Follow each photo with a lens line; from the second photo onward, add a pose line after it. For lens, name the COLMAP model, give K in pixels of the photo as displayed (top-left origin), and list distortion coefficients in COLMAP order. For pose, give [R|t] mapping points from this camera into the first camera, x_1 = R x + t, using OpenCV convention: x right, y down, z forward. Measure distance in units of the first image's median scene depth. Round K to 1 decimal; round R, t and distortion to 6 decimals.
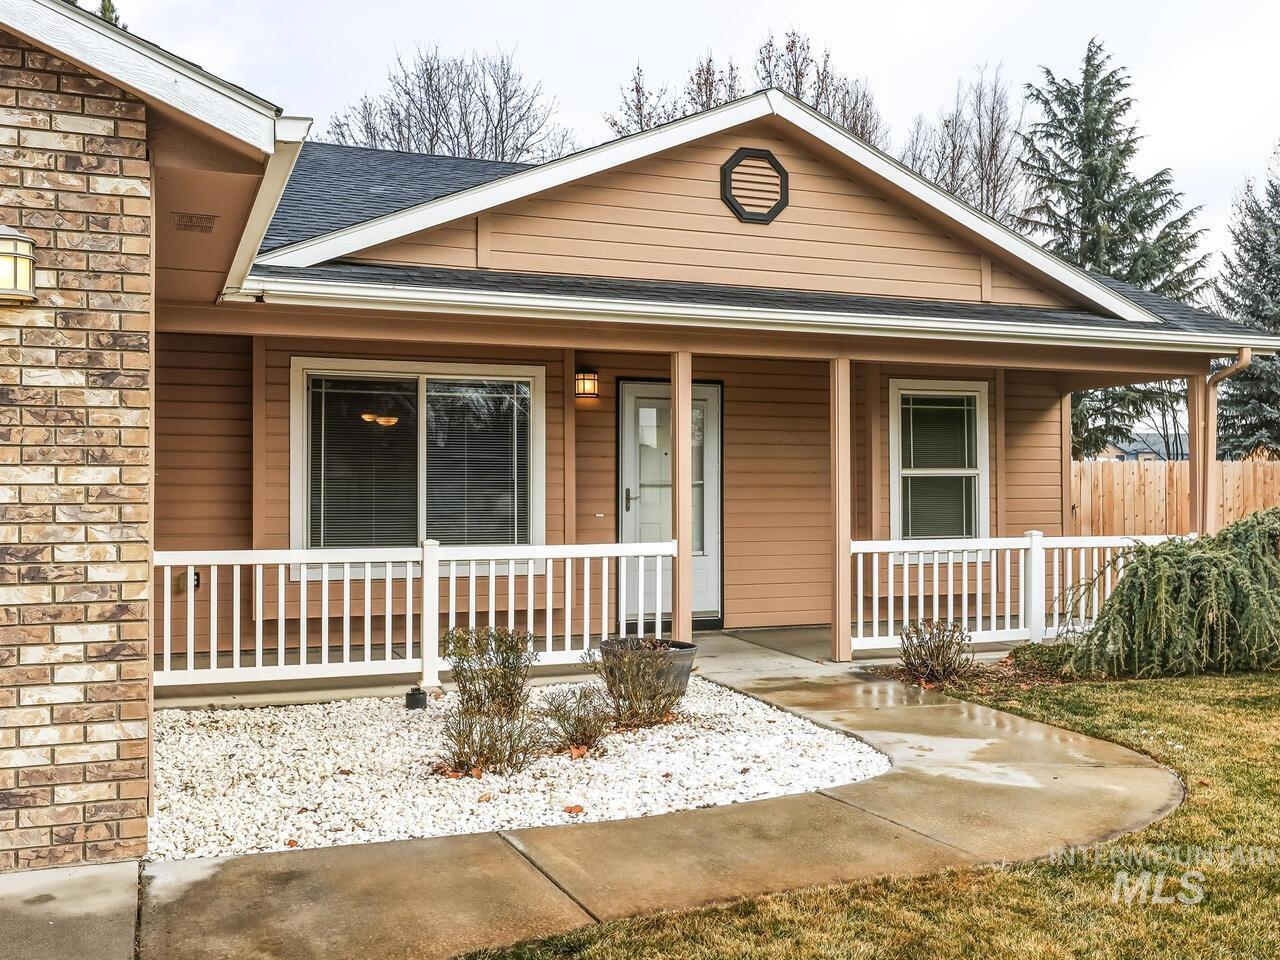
lens RADIAL K [[1177.6, 0, 639.5], [0, 1177.6, 473.8], [0, 0, 1]] dist [0.004822, -0.005356]
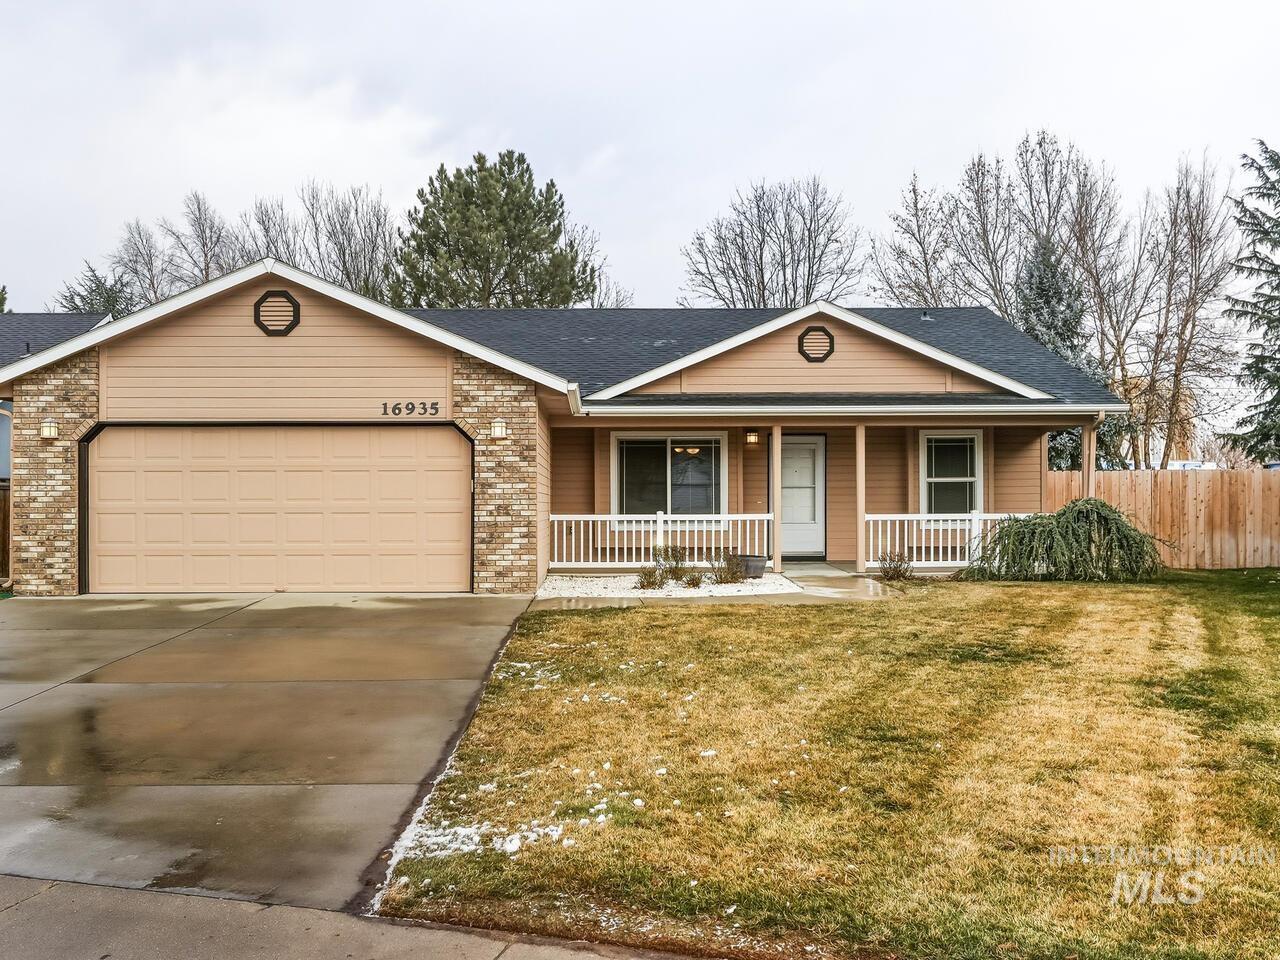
lens RADIAL K [[984.6, 0, 640.0], [0, 984.6, 480.0], [0, 0, 1]] dist [0.003731, 0.003267]
pose [[0.940682, -0.007566, -0.339204, 0.382753], [0.008090, 0.999967, 0.000131, -0.005872], [0.339192, -0.002868, 0.940713, -0.728119]]
